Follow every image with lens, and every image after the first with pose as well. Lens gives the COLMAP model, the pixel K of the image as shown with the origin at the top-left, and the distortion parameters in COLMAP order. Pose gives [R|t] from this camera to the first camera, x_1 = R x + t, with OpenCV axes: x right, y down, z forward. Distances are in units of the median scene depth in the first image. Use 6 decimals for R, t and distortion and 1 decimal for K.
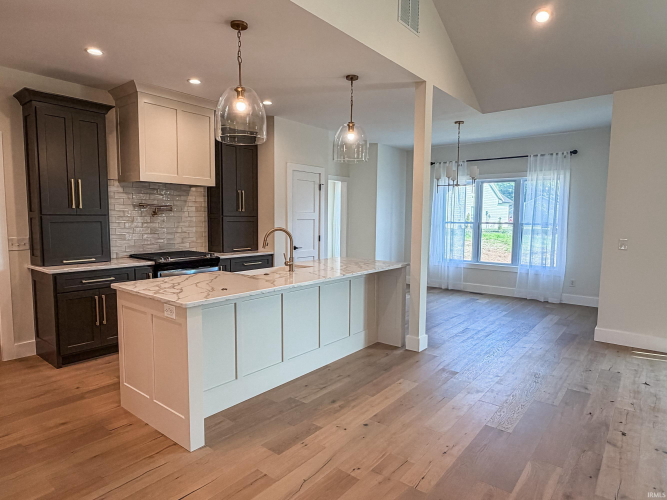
lens RADIAL K [[405.5, 0, 333.5], [0, 405.5, 250.0], [0, 0, 1]] dist [0.004130, 0.002553]
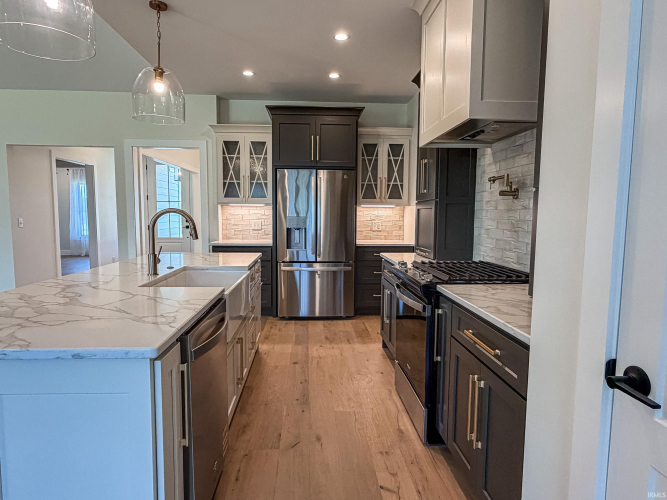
lens RADIAL K [[405.5, 0, 333.5], [0, 405.5, 250.0], [0, 0, 1]] dist [0.004130, 0.002553]
pose [[-0.744667, 0.045283, -0.665899, 0.091564], [-0.074006, 0.985942, 0.149807, -0.093548], [0.663321, 0.160837, -0.730847, 1.532402]]
